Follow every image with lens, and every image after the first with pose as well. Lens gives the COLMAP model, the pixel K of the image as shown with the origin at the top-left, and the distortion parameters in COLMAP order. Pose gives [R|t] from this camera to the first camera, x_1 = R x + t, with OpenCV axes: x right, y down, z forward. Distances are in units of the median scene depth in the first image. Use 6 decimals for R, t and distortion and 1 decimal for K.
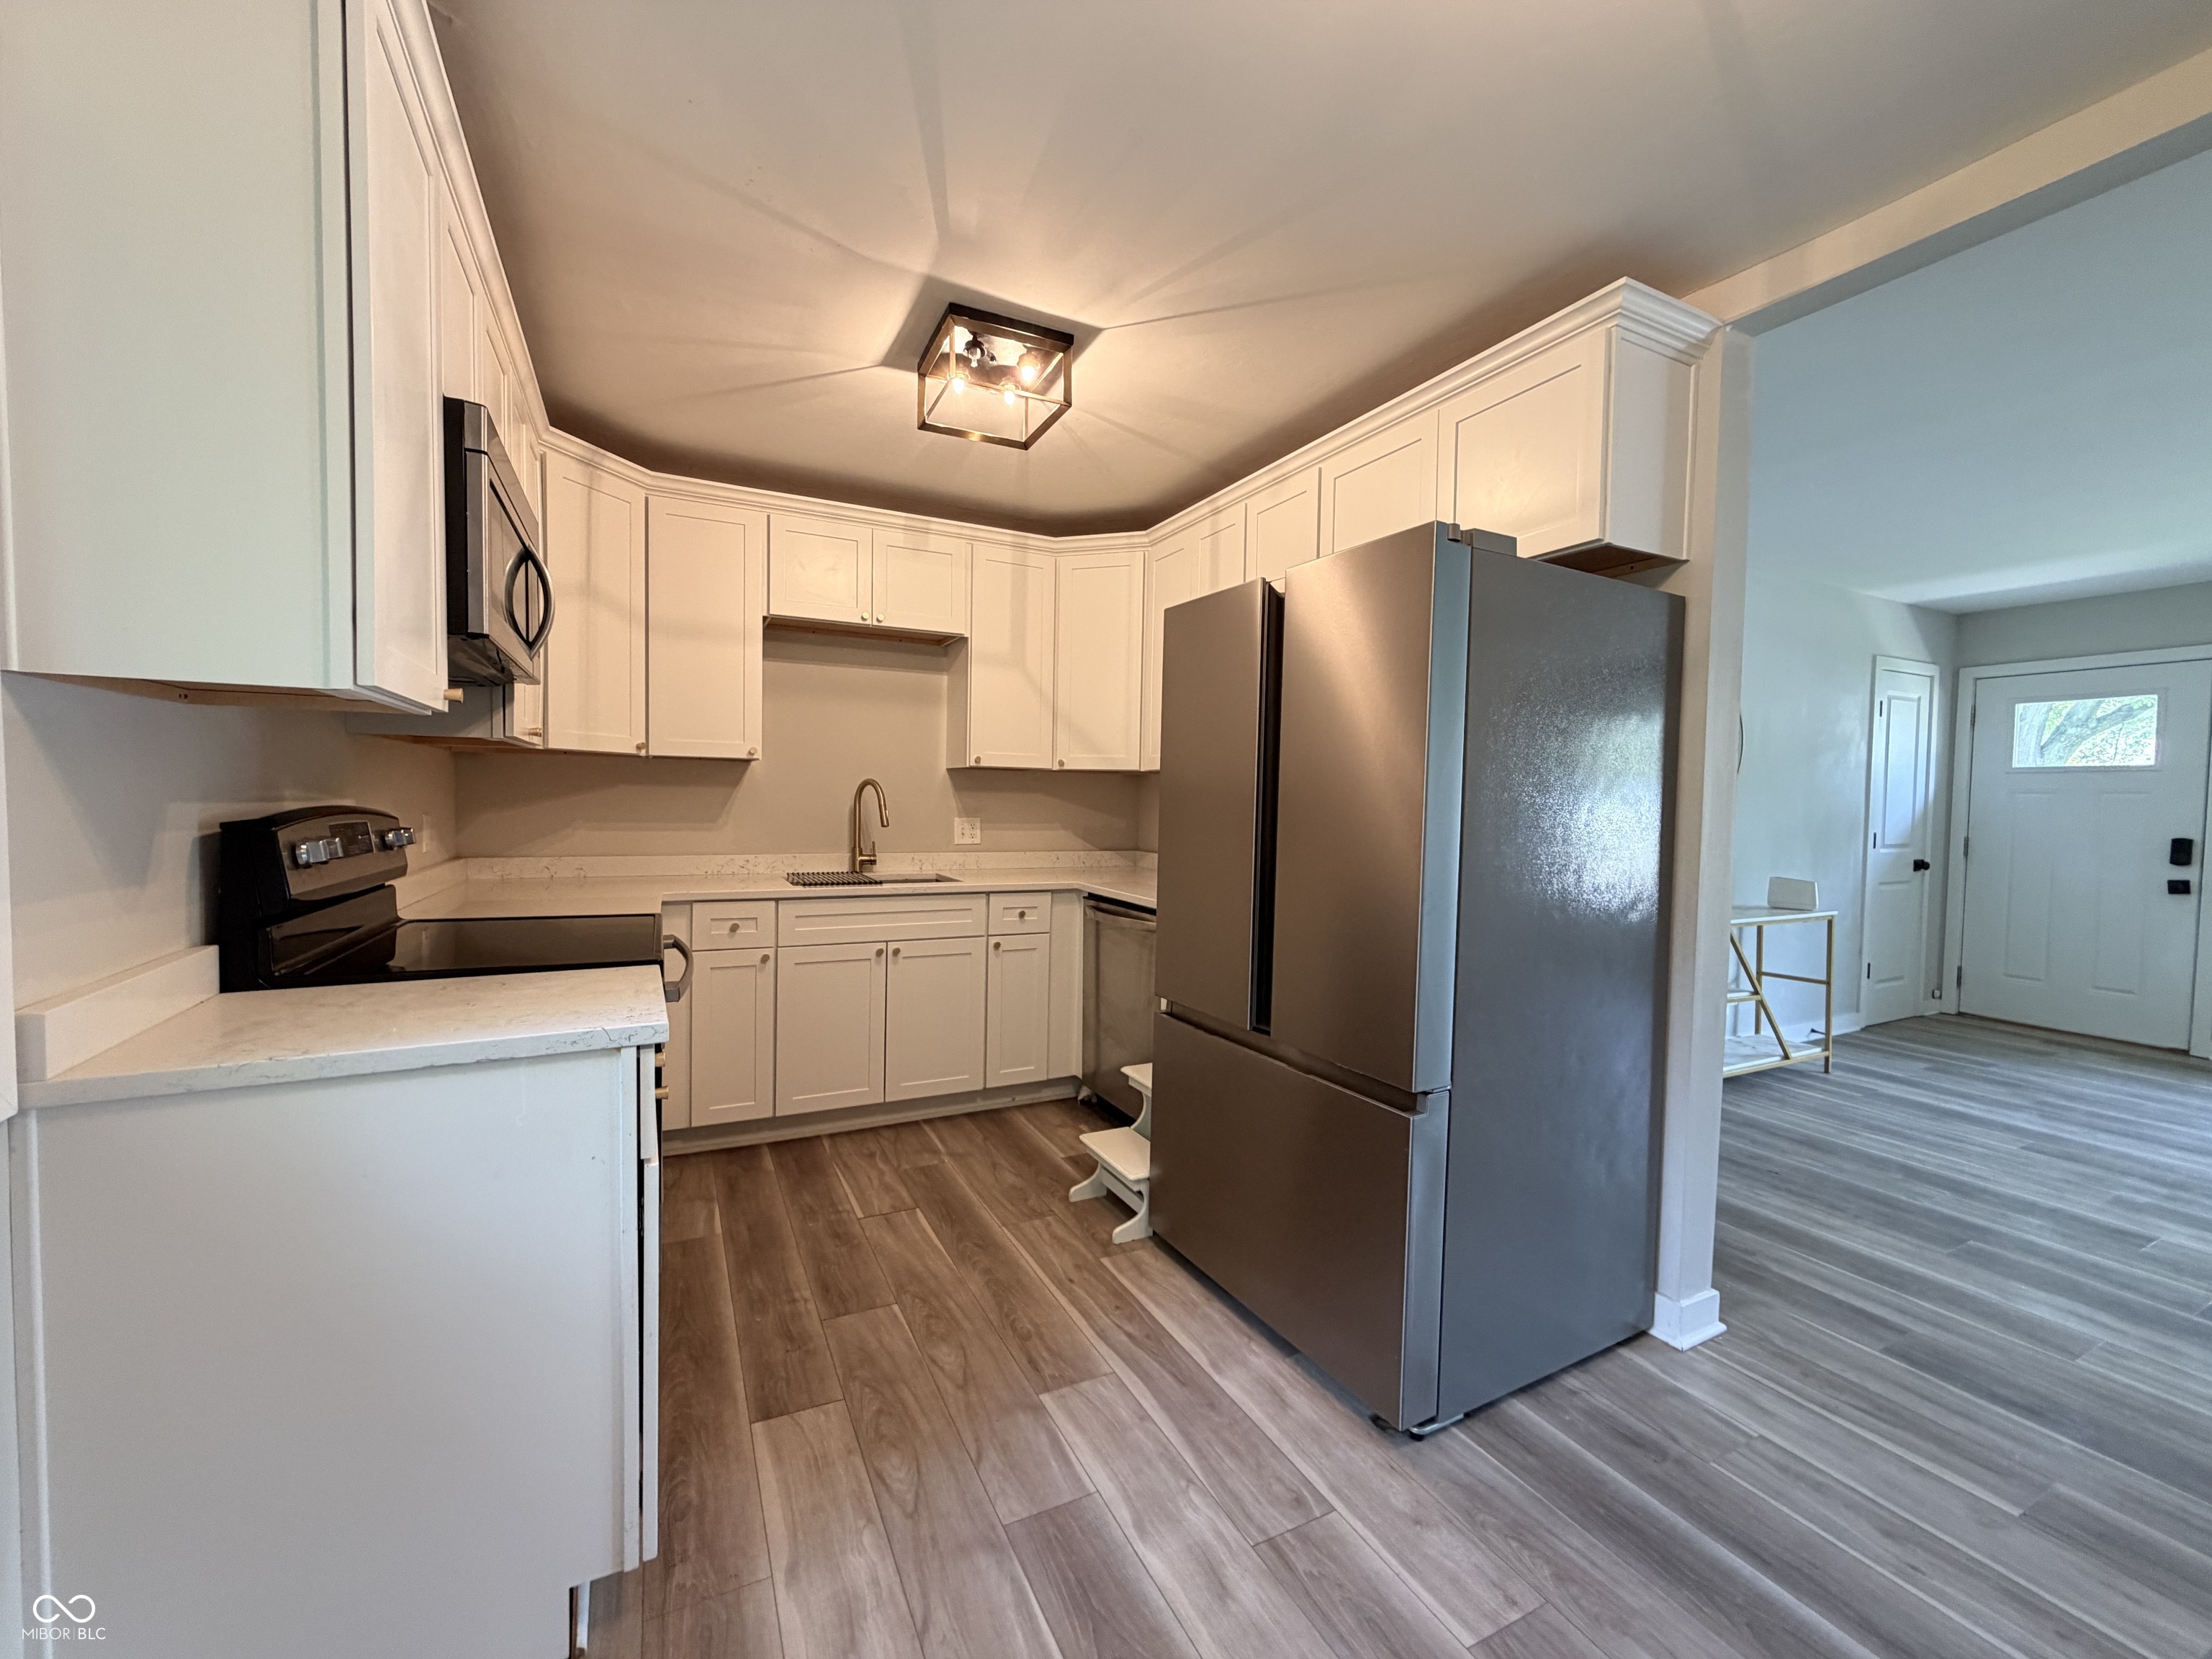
lens RADIAL K [[882.0, 0, 1106.0], [0, 882.0, 829.5], [0, 0, 1]] dist [0.001897, 0.000275]
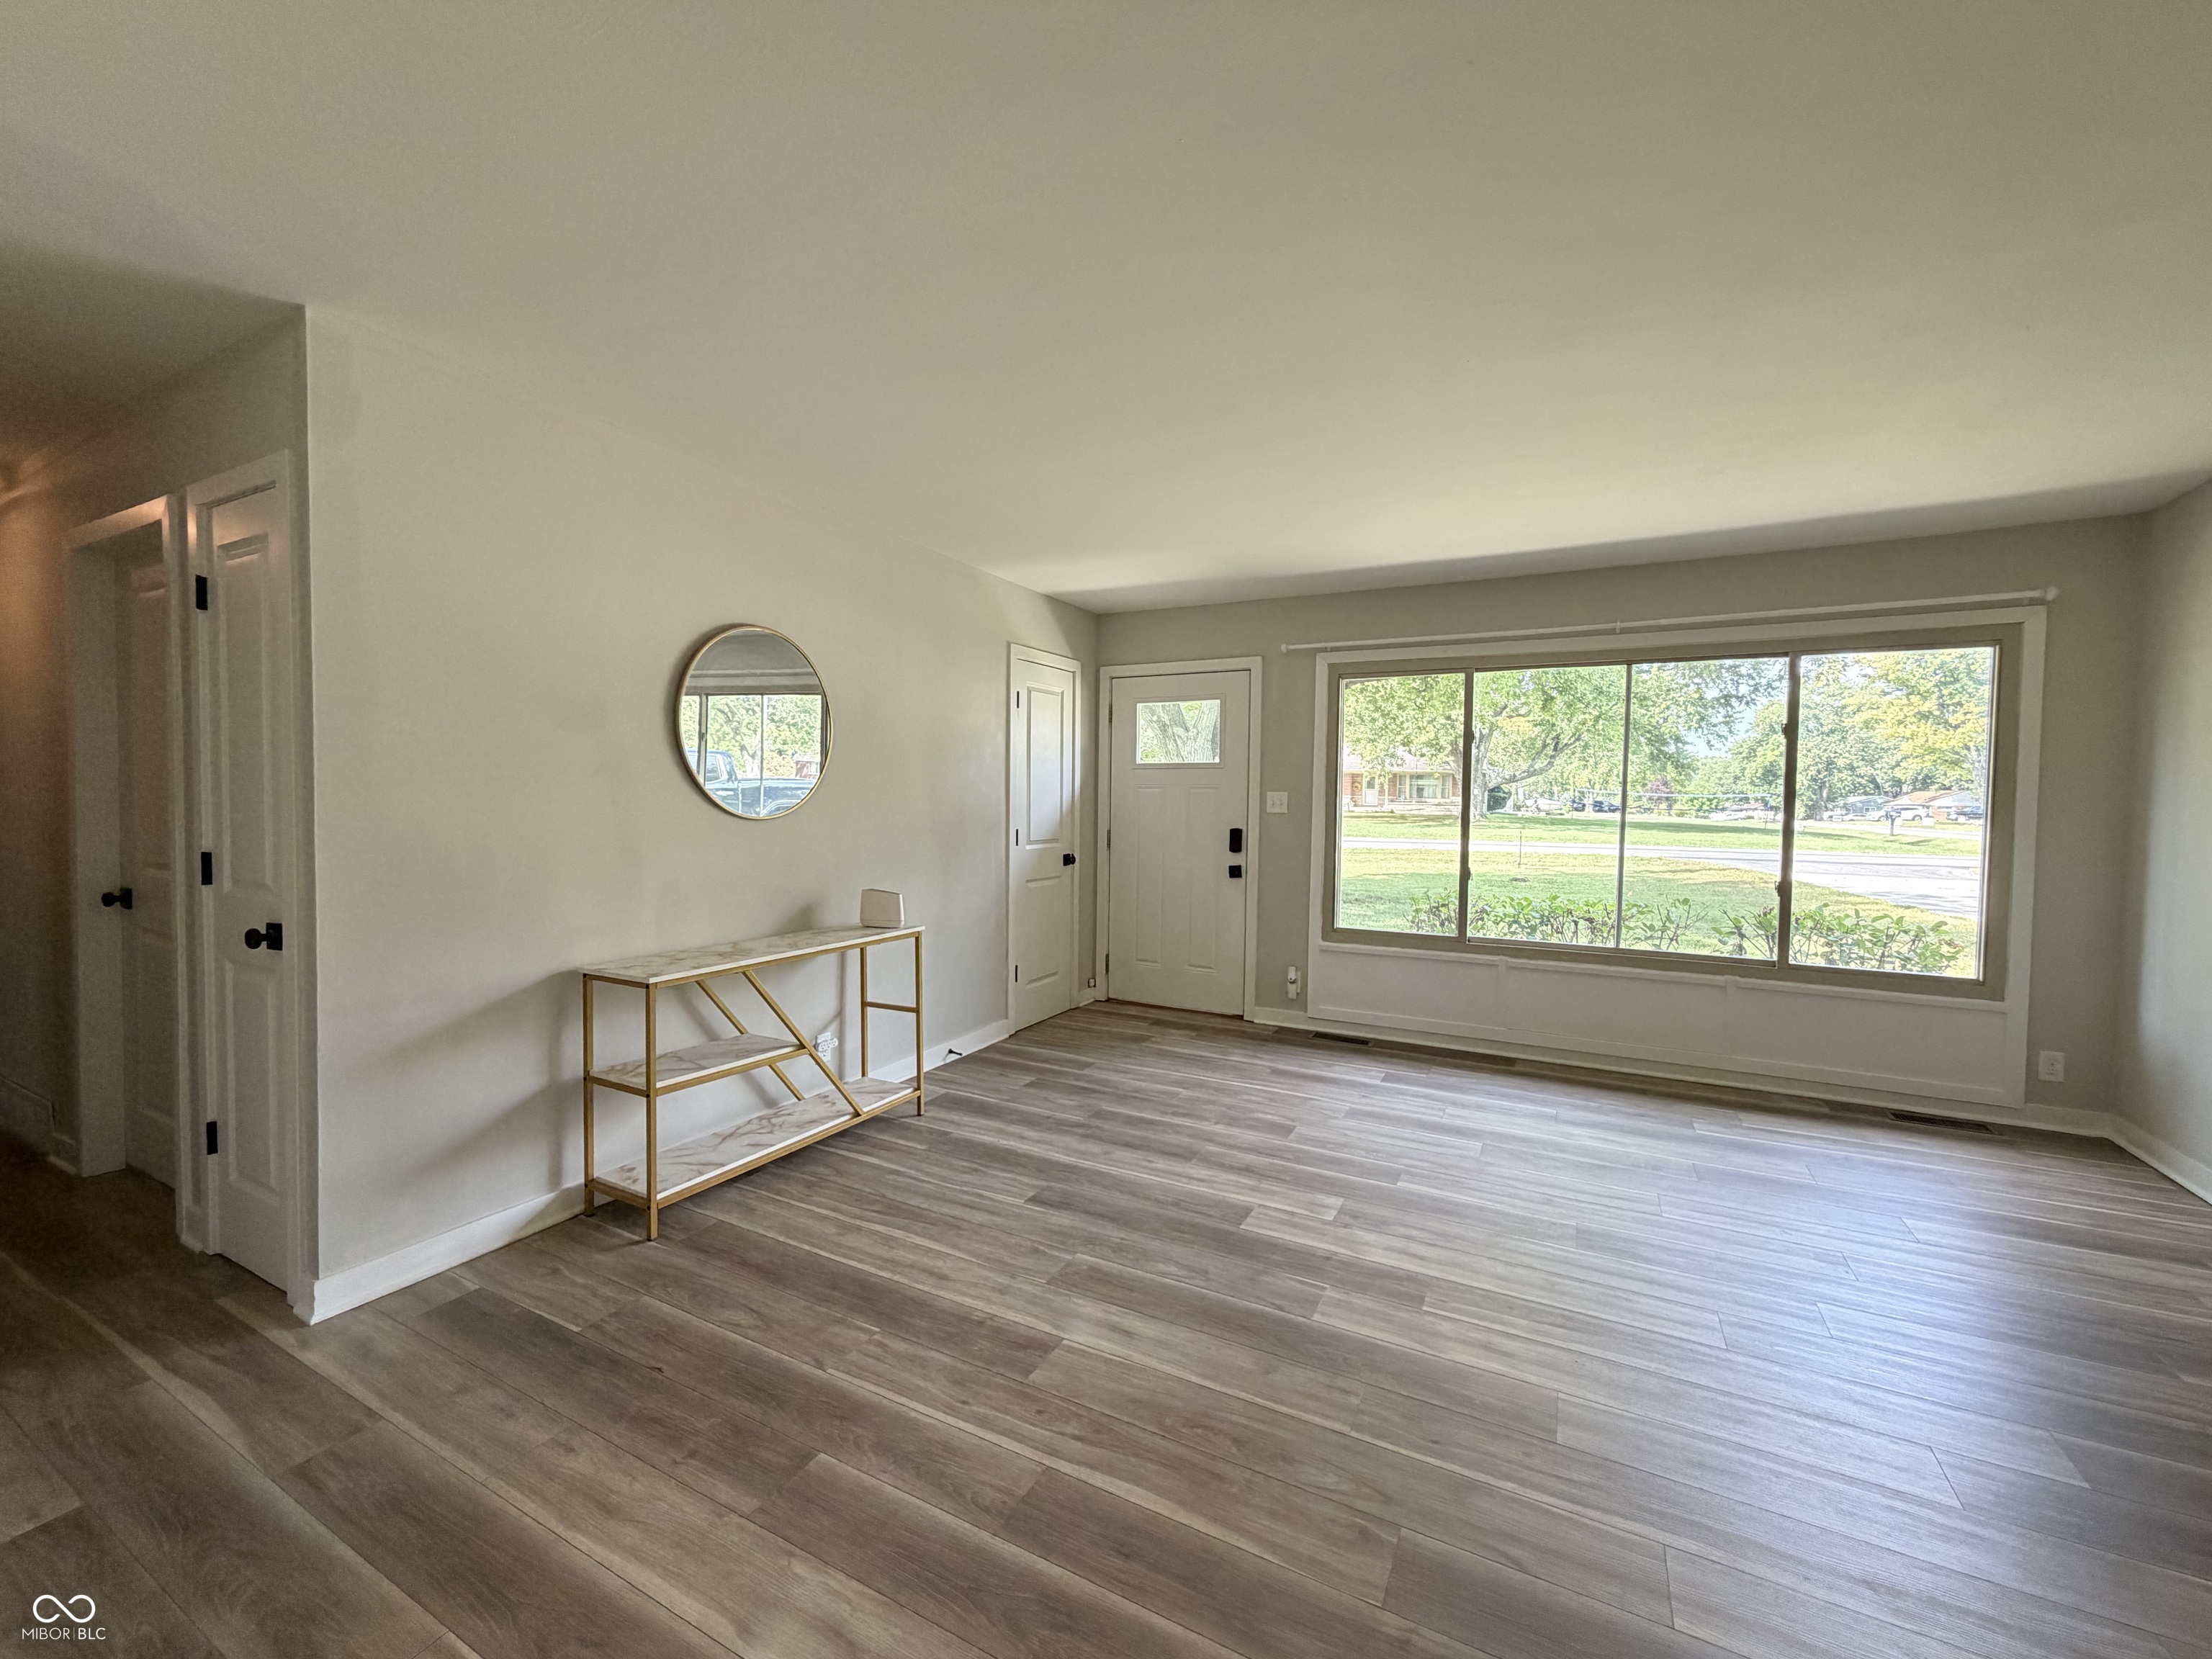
lens RADIAL K [[884.1, 0, 1113.9], [0, 884.1, 826.6], [0, 0, 1]] dist [-0.000022, 0.000015]
pose [[0.811885, -0.025399, 0.583264, 0.448302], [0.022155, 0.999674, 0.012693, -0.010004], [-0.583396, 0.002617, 0.812184, 0.182877]]
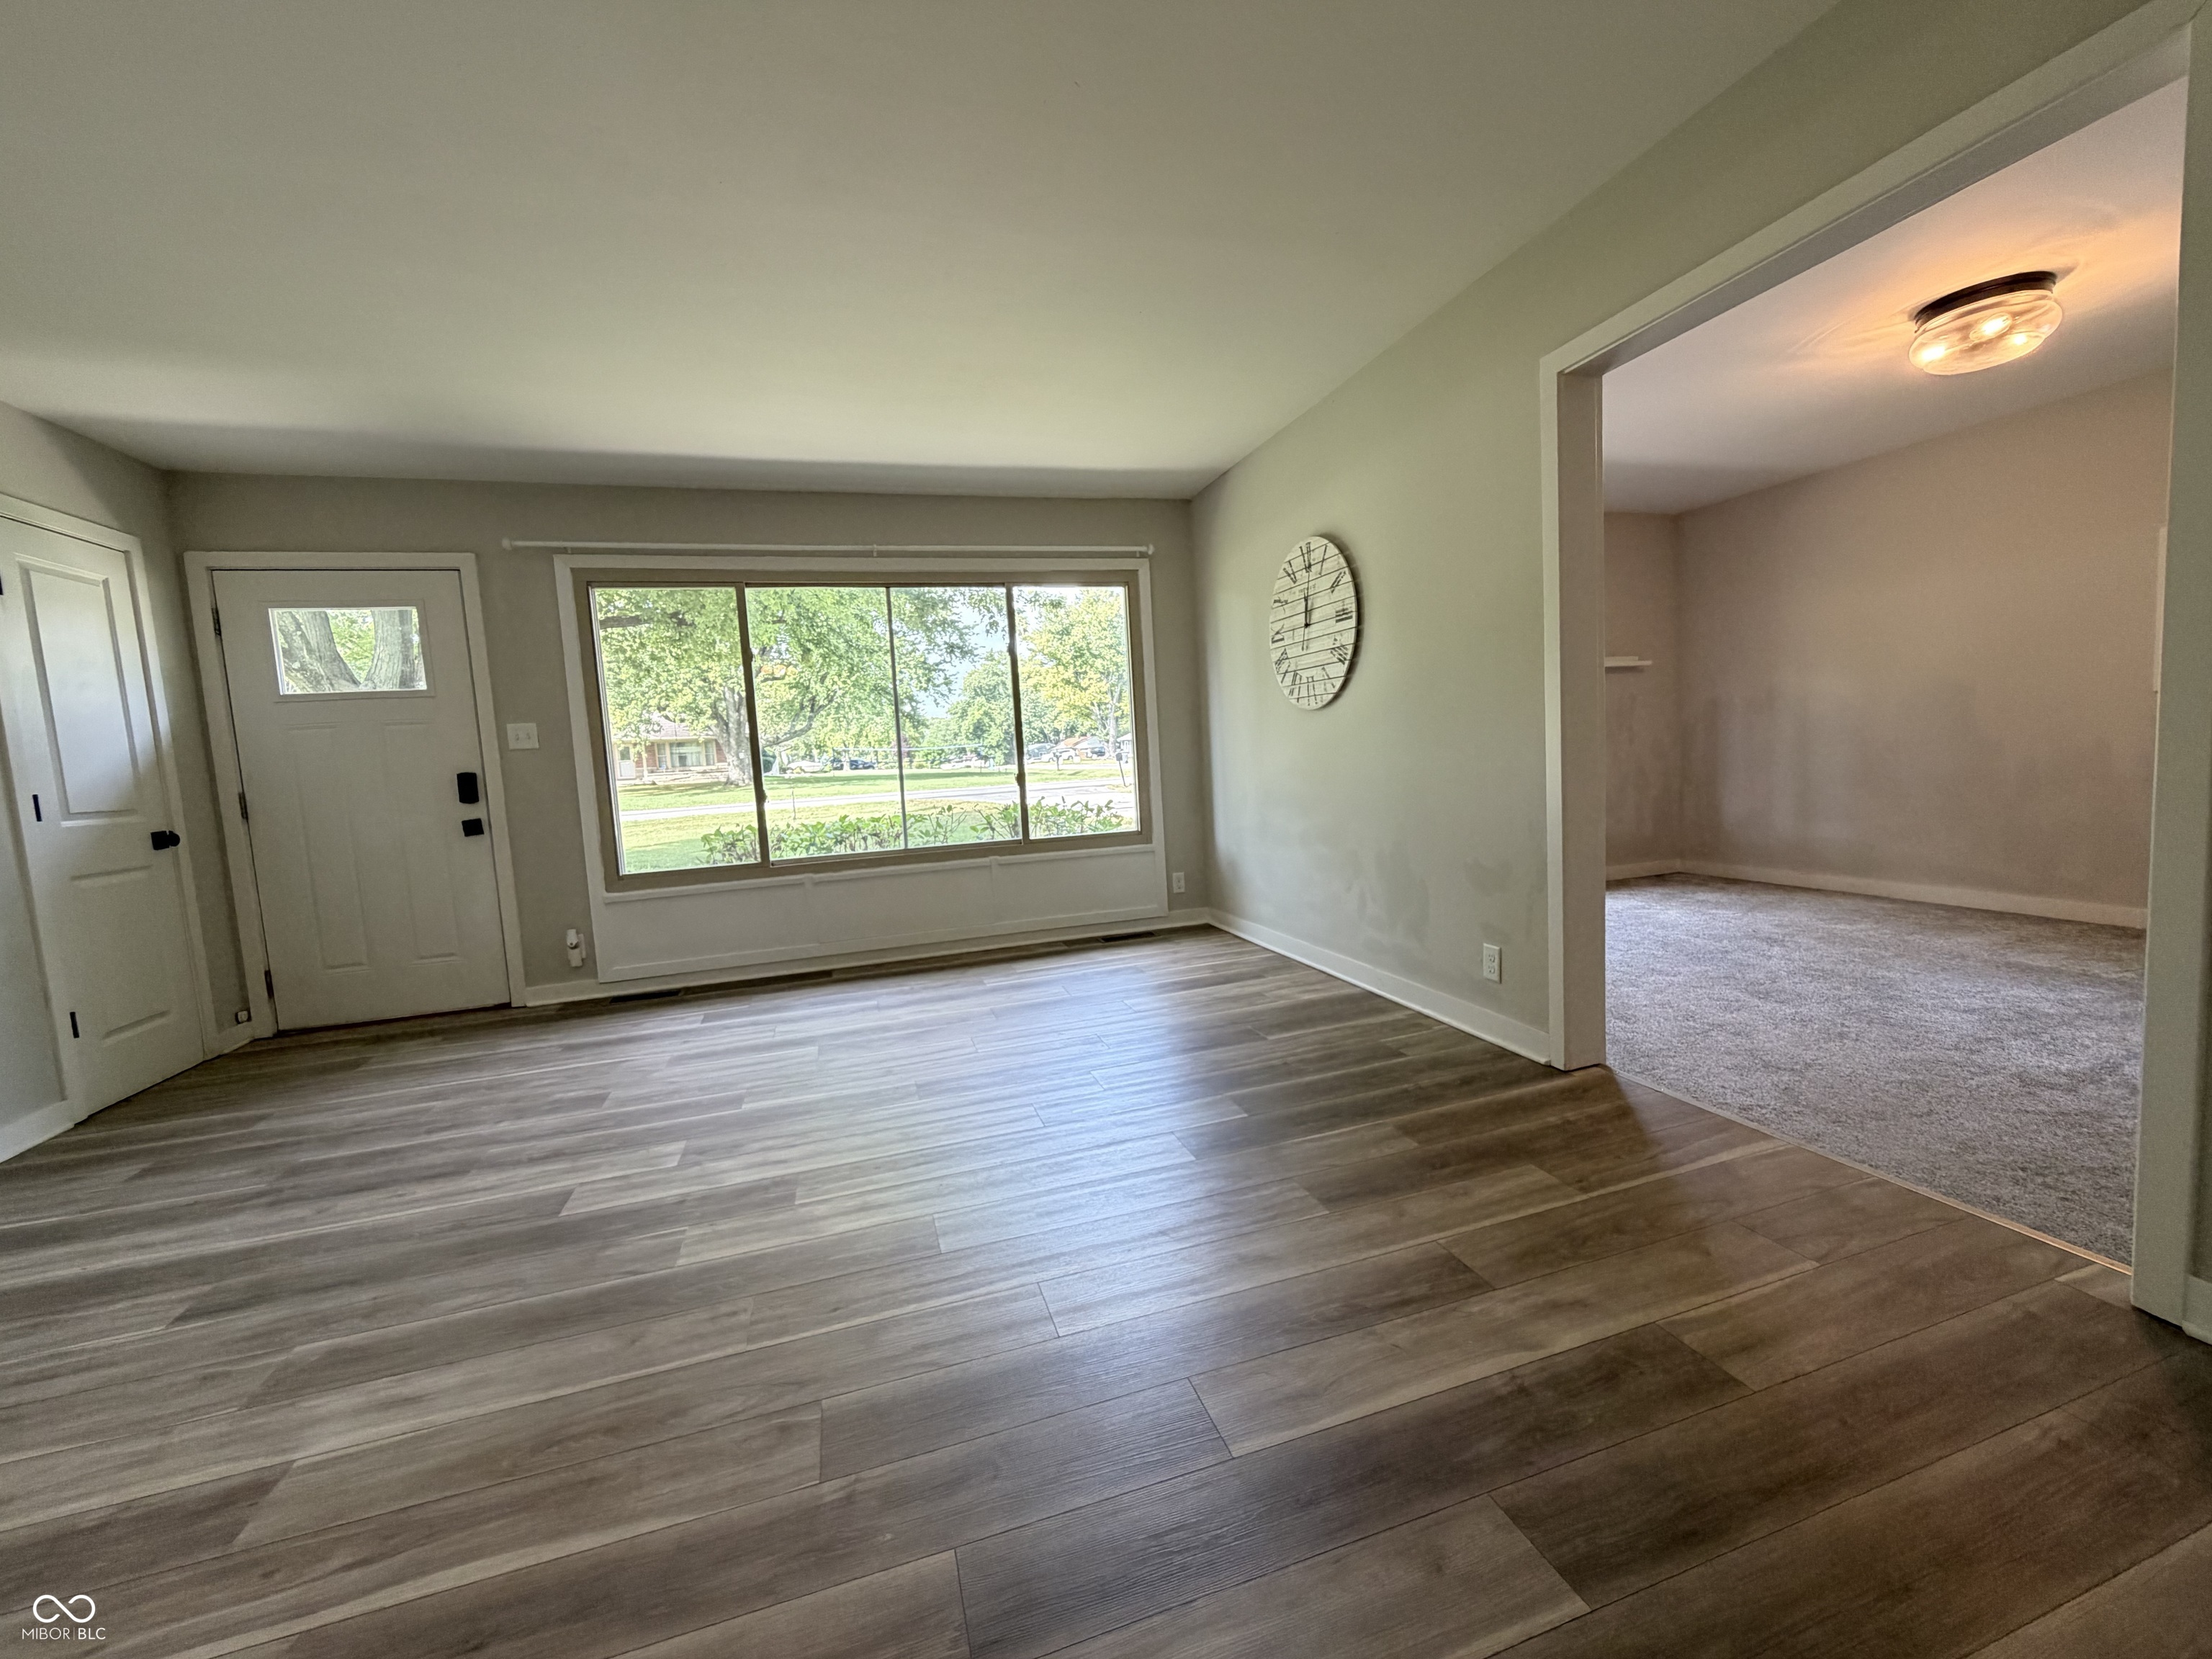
lens RADIAL K [[884.1, 0, 1113.9], [0, 884.1, 826.6], [0, 0, 1]] dist [-0.000022, 0.000015]
pose [[0.158266, -0.114329, 0.980755, 0.455644], [0.098014, 0.990187, 0.099612, 0.040423], [-0.982520, 0.080363, 0.167919, 0.221905]]
